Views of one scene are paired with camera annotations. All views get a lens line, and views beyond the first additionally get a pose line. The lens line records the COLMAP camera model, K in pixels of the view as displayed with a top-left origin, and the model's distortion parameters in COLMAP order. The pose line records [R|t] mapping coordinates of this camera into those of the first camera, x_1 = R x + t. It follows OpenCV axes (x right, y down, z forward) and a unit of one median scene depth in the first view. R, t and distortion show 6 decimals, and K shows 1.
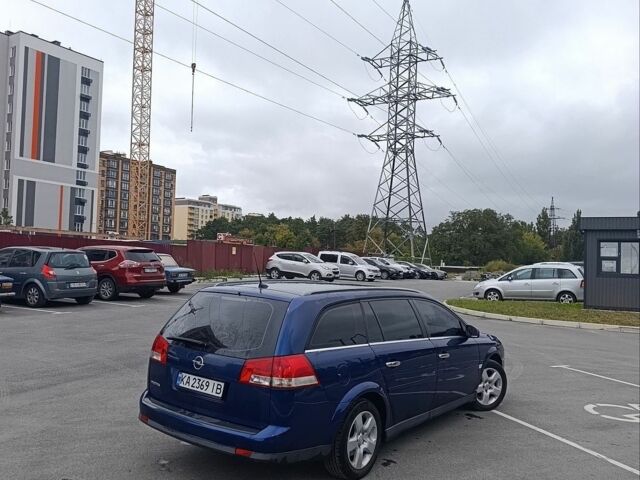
lens RADIAL K [[573.5, 0, 320.0], [0, 573.5, 240.0], [0, 0, 1]] dist [0.059295, -0.105766]
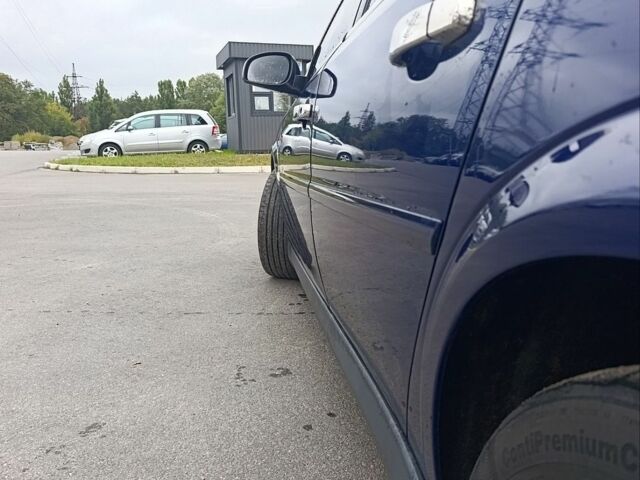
lens RADIAL K [[573.5, 0, 320.0], [0, 573.5, 240.0], [0, 0, 1]] dist [0.059295, -0.105766]
pose [[0.703296, -0.159985, 0.692662, -0.058174], [0.010456, 0.976571, 0.214943, 0.049322], [-0.710821, -0.143926, 0.688491, 0.251429]]
